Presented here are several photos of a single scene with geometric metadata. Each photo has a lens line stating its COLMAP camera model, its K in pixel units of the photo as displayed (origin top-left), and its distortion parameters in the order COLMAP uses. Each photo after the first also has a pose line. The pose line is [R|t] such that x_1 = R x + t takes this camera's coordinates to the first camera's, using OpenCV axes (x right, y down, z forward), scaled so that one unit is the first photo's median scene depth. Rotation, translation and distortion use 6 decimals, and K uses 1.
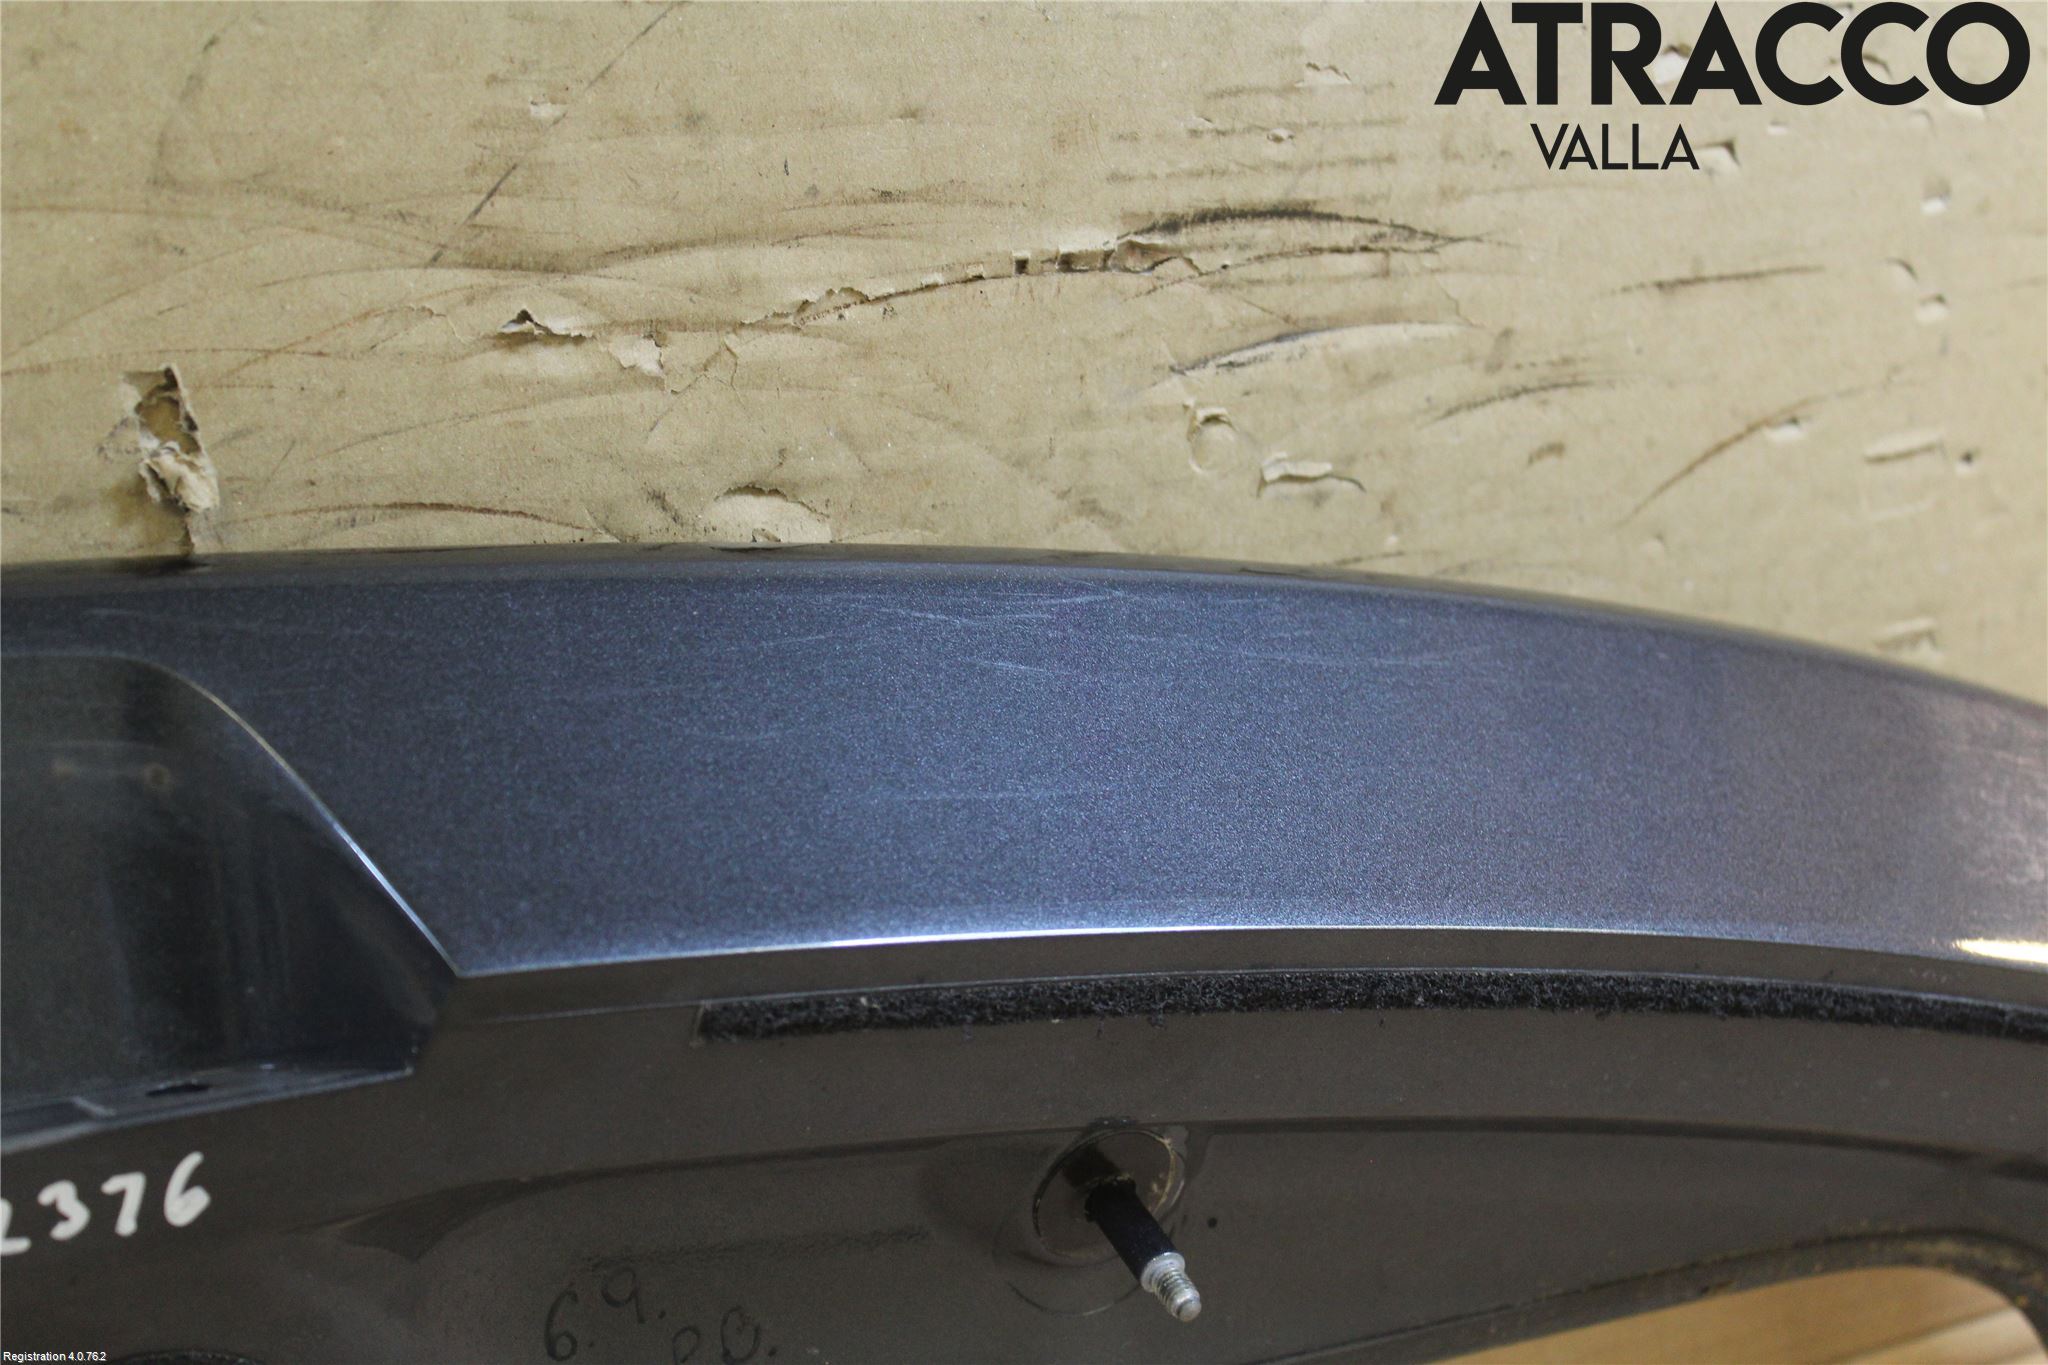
lens RADIAL K [[3435.6, 0, 1019.3], [0, 3435.6, 687.3], [0, 0, 1]] dist [-0.013197, 0.000000]
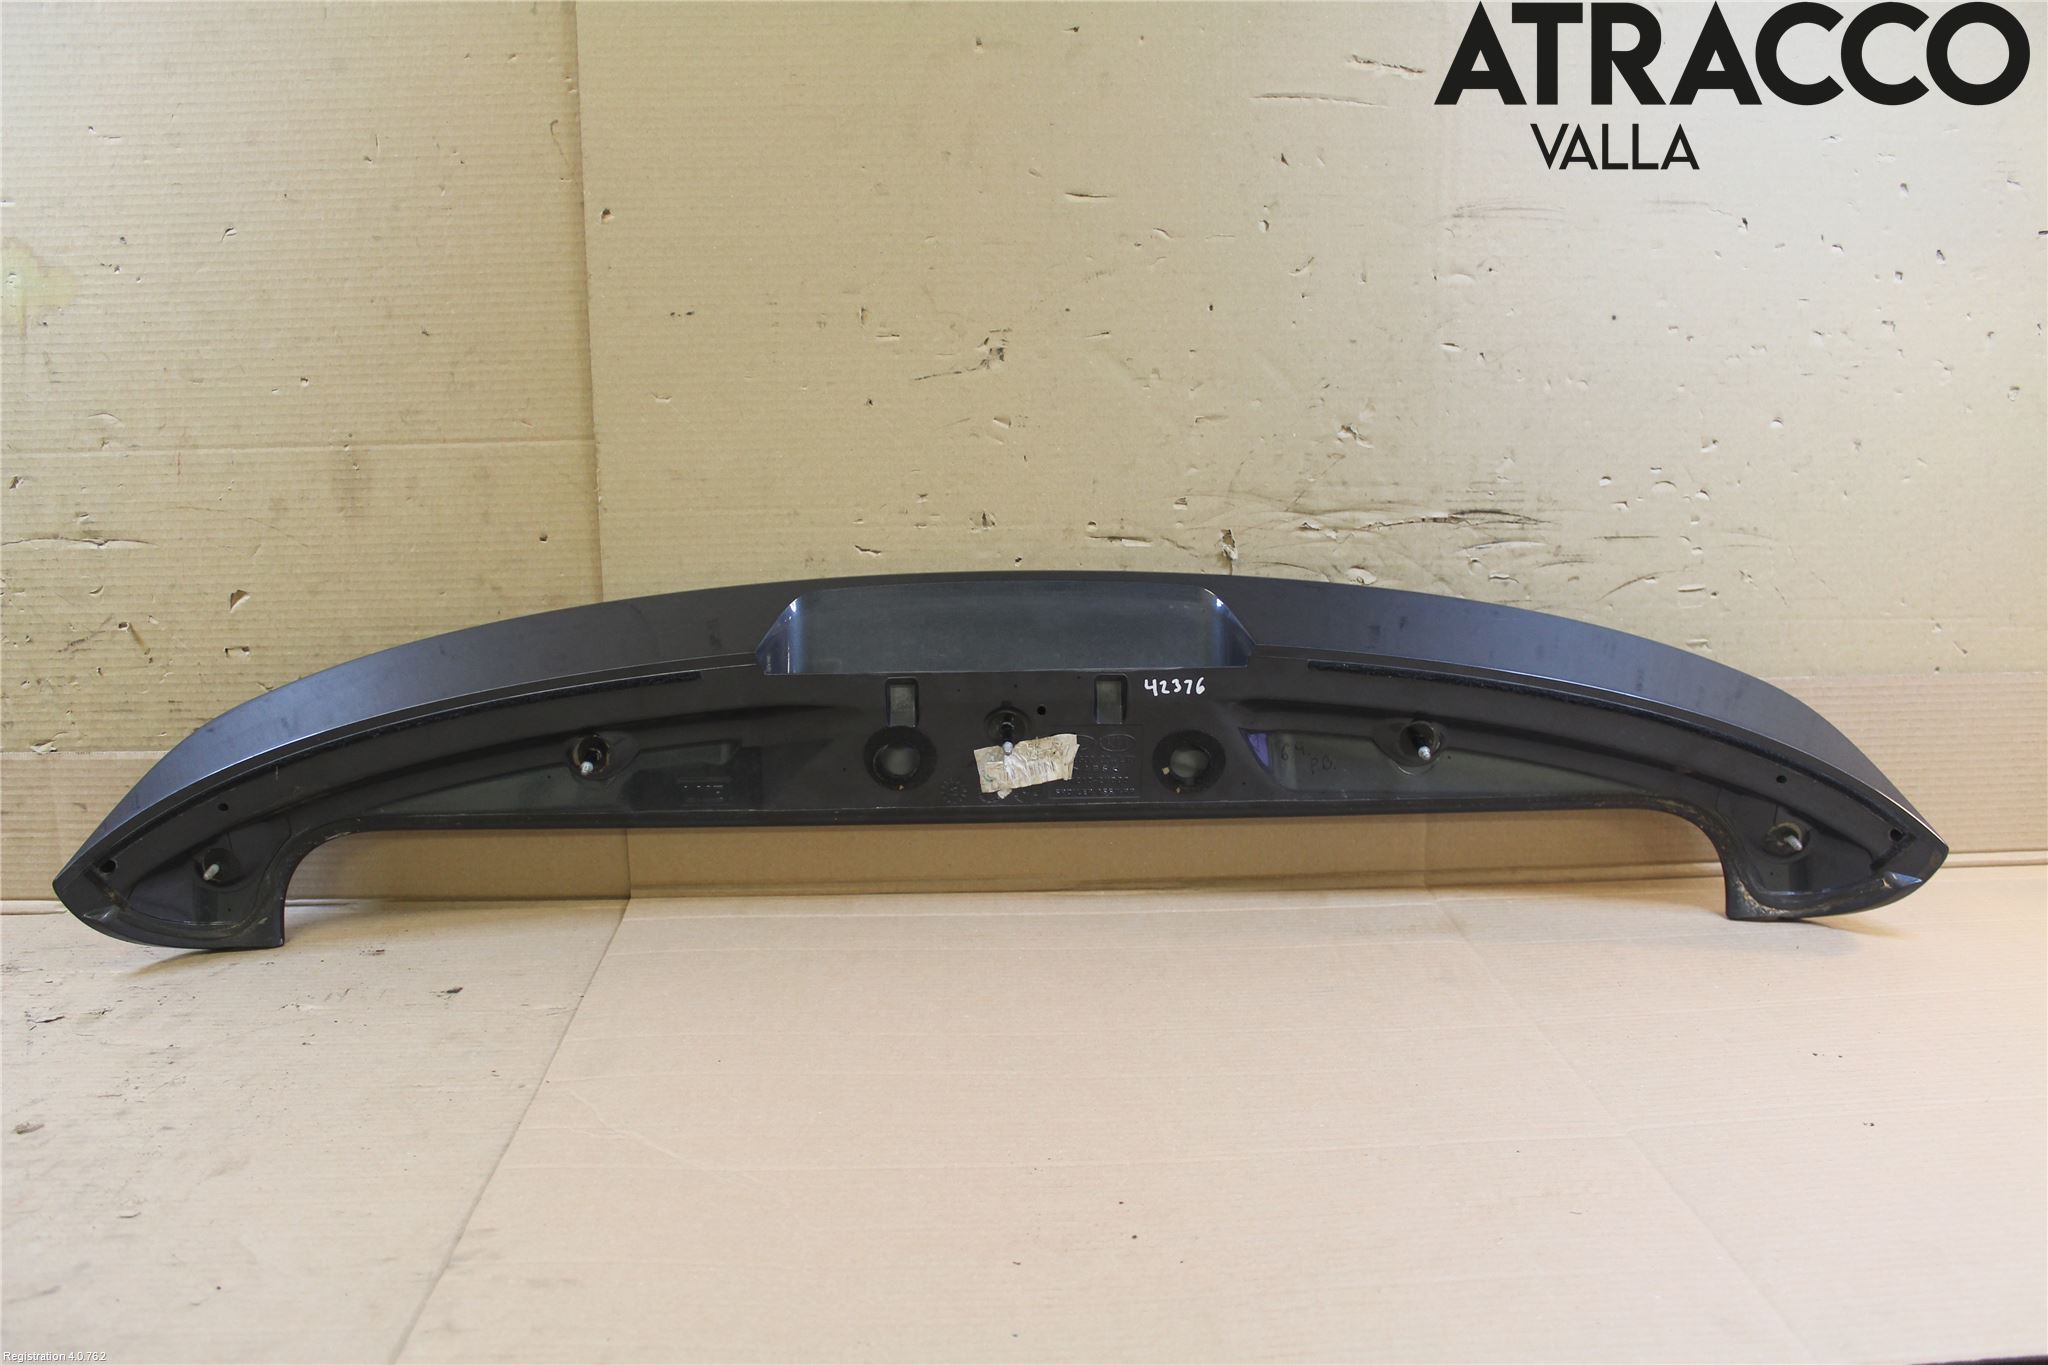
lens RADIAL K [[2149.1, 0, 1024.6], [0, 2149.1, 681.3], [0, 0, 1]] dist [-0.130112, 0.000000]
pose [[0.815816, 0.043957, -0.576639, 1.135931], [-0.154558, 0.977410, -0.144157, 0.533949], [0.557276, 0.206730, 0.804180, -1.384610]]
